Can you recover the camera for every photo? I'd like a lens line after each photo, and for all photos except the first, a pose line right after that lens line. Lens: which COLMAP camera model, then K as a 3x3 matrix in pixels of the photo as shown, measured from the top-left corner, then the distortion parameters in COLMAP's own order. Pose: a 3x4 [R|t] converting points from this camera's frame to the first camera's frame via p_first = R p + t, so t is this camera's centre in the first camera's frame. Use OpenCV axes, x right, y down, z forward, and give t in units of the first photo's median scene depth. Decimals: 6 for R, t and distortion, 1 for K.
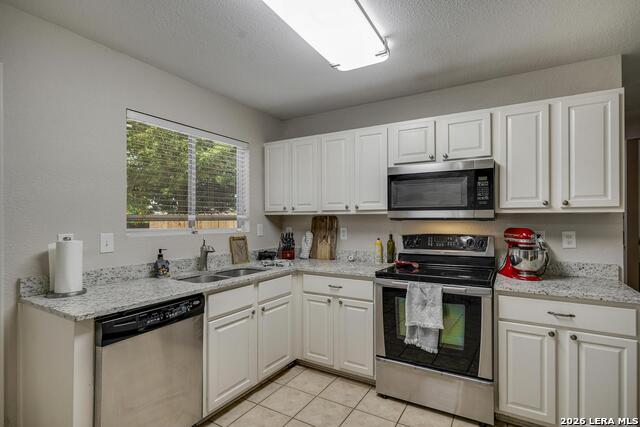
lens RADIAL K [[318.7, 0, 319.1], [0, 318.7, 218.8], [0, 0, 1]] dist [-0.001774, -0.000598]
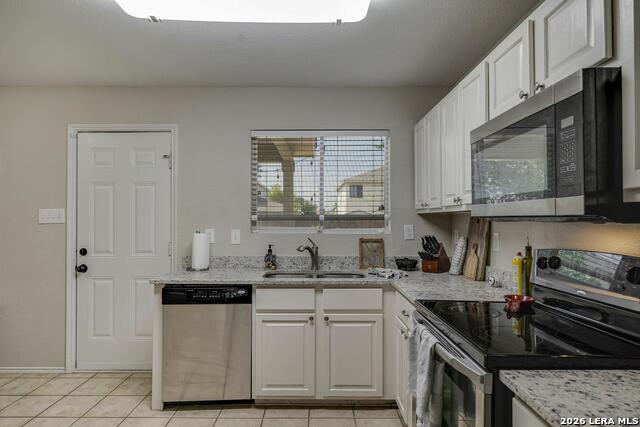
lens RADIAL K [[375.6, 0, 320.0], [0, 375.6, 213.5], [0, 0, 1]] dist [-0.001263, -0.000590]
pose [[0.524526, -0.012282, -0.851306, 0.763342], [-0.000501, 0.999891, -0.014735, 0.002095], [0.851394, 0.008156, 0.524463, 0.447882]]
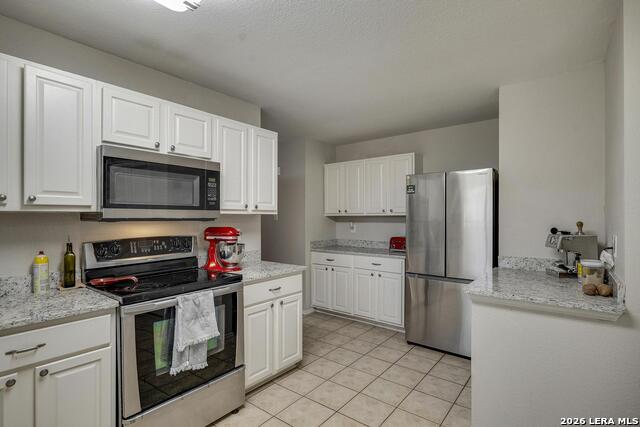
lens RADIAL K [[318.7, 0, 319.1], [0, 318.7, 218.8], [0, 0, 1]] dist [-0.001774, -0.000598]
pose [[0.136493, -0.003719, 0.990634, -0.458245], [0.002266, 0.999992, 0.003442, -0.003280], [-0.990638, 0.001774, 0.136501, 0.512676]]
